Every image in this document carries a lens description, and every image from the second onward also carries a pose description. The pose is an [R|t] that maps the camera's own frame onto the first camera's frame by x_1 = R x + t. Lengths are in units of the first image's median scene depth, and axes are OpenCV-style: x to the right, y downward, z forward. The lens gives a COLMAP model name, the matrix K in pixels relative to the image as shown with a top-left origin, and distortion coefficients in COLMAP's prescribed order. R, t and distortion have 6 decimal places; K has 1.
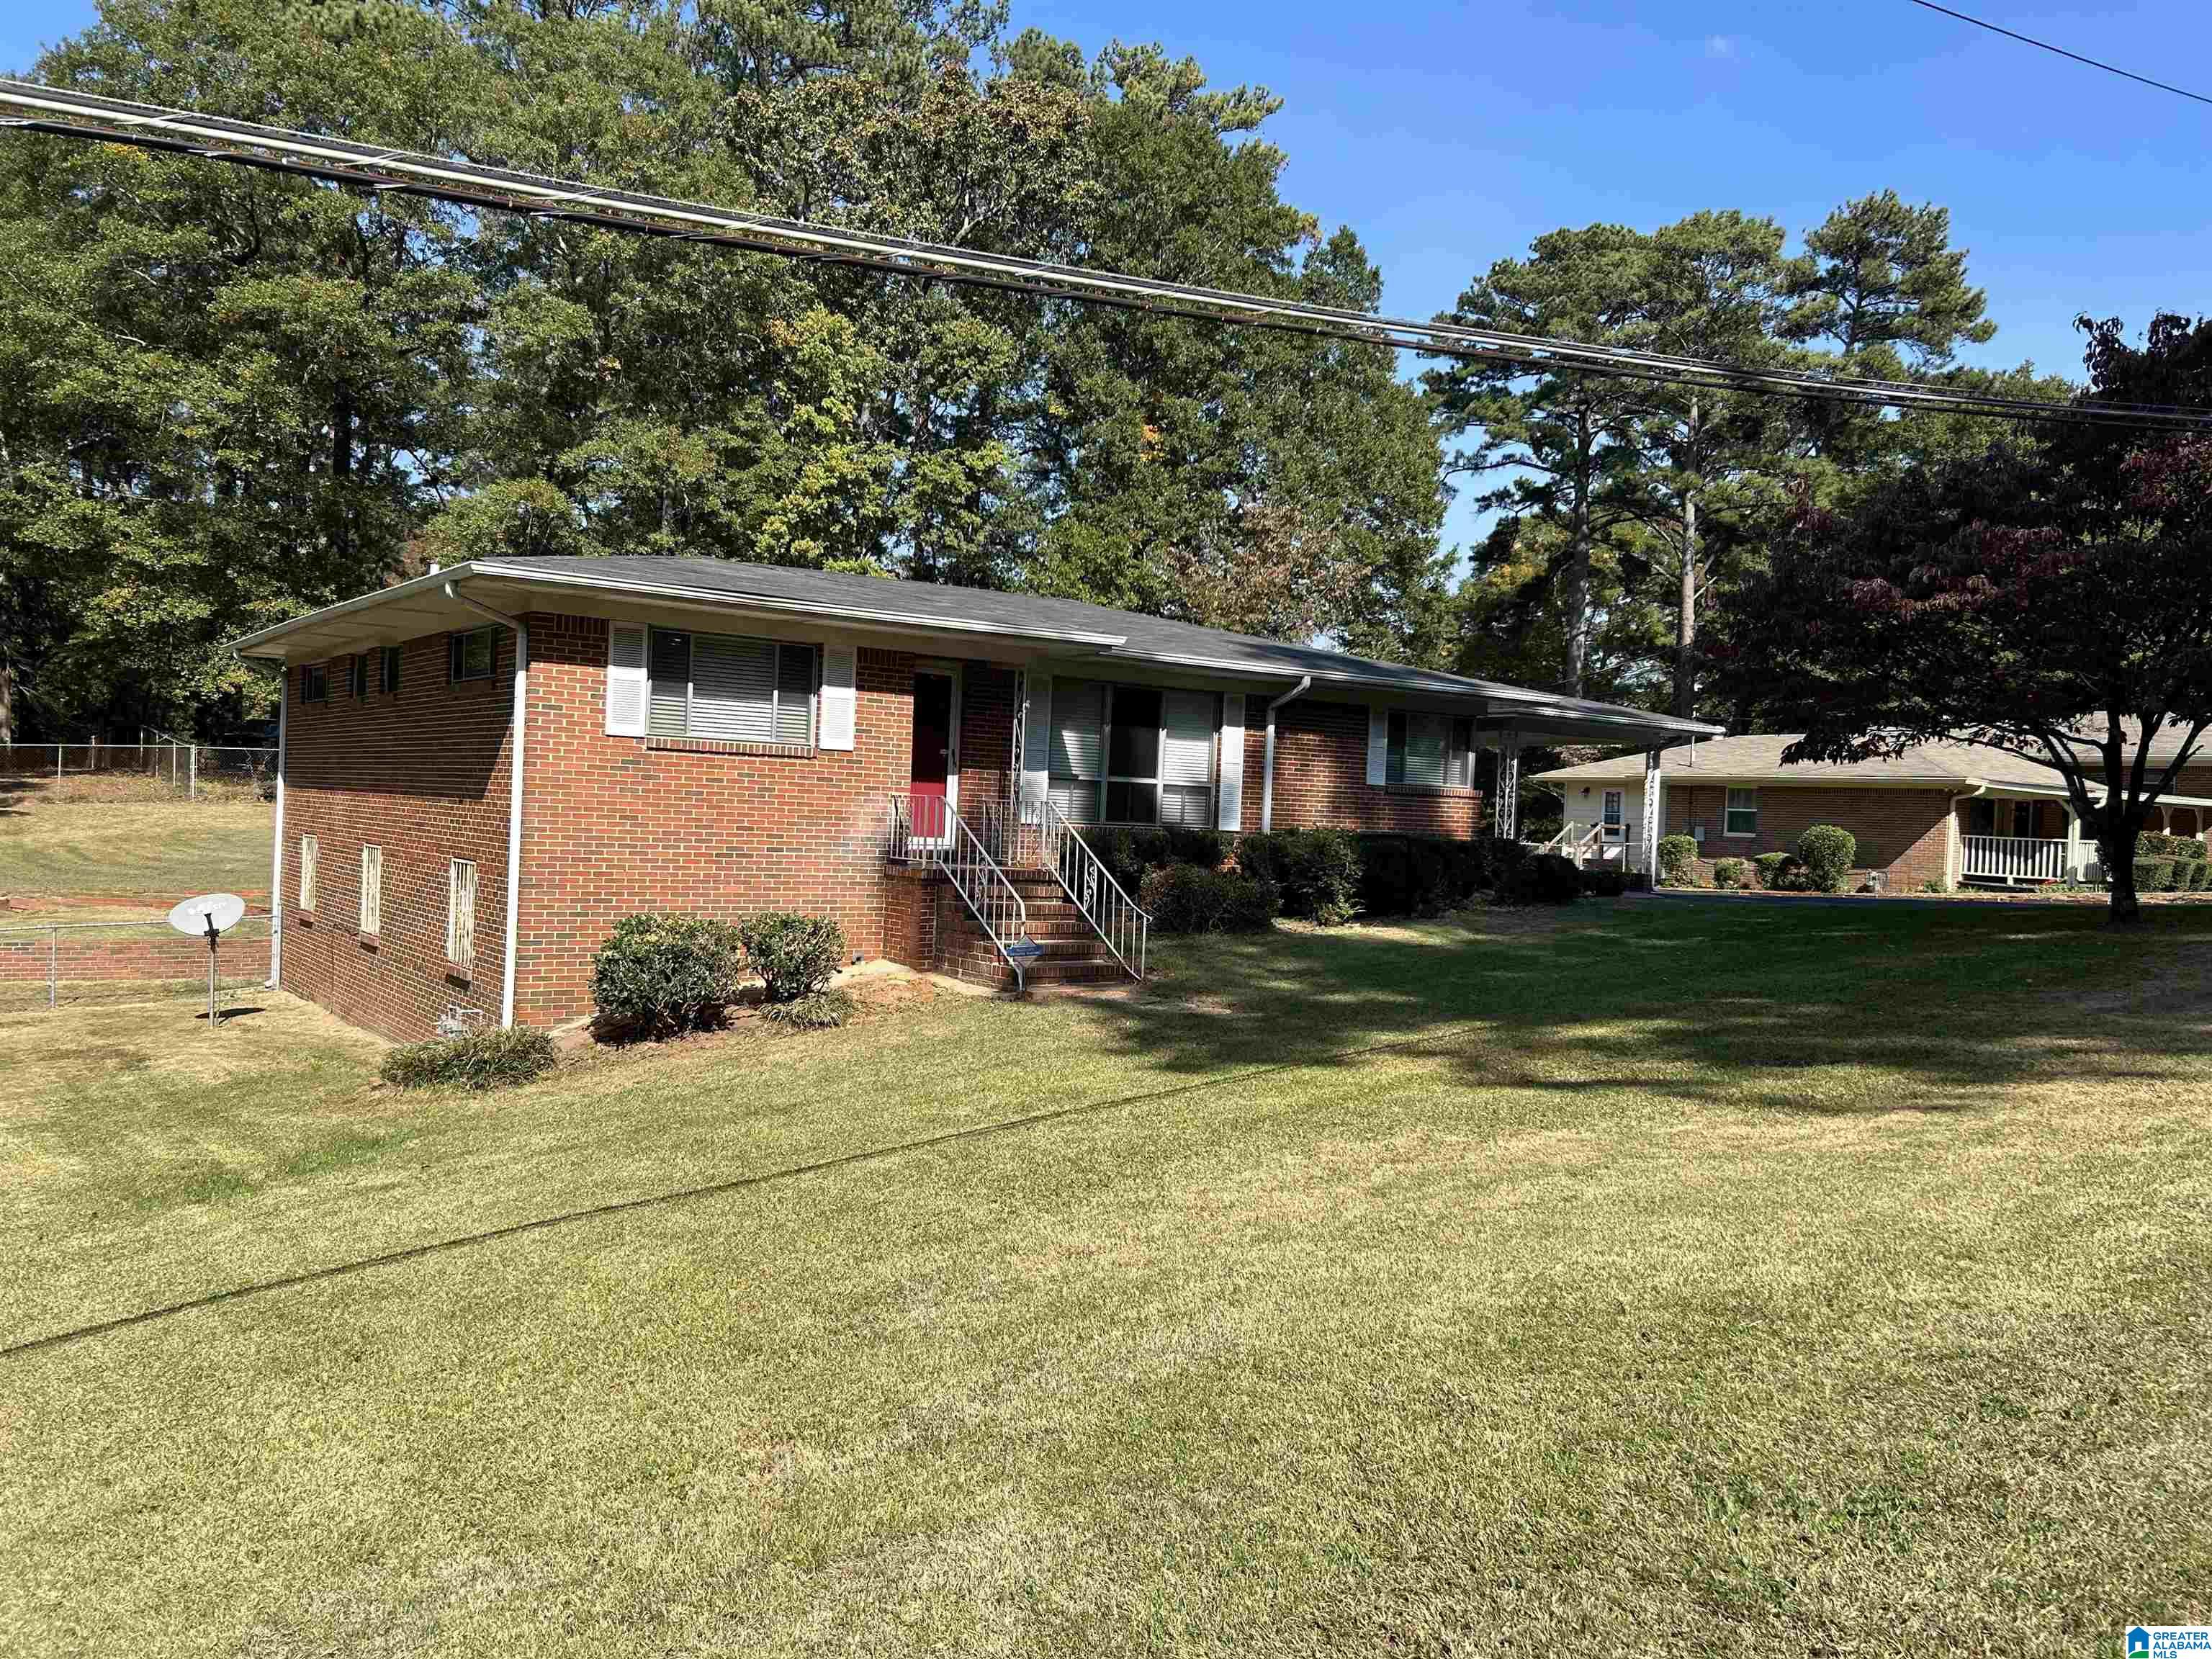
lens RADIAL K [[1674.9, 0, 1105.4], [0, 1674.9, 829.2], [0, 0, 1]] dist [0.024373, -0.026042]
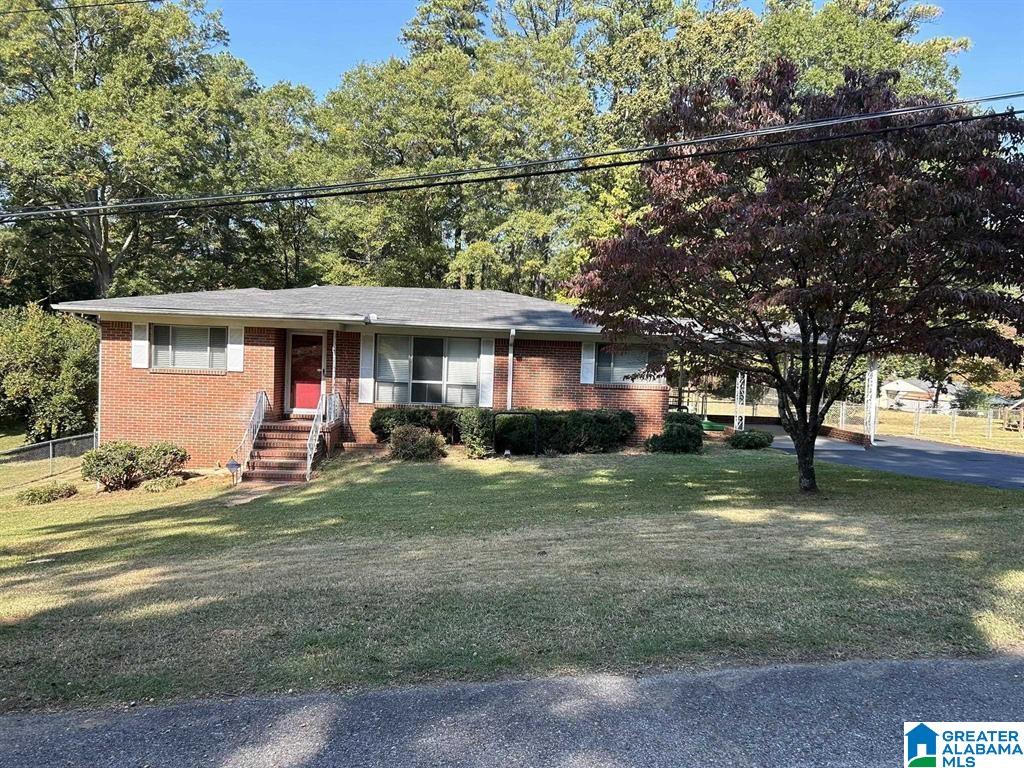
lens RADIAL K [[775.3, 0, 512.0], [0, 775.3, 382.4], [0, 0, 1]] dist [0.024373, -0.026042]
pose [[0.837755, 0.009300, -0.545967, 0.629140], [-0.008867, 0.999955, 0.003427, -0.033083], [0.545974, 0.001970, 0.837800, 0.256745]]
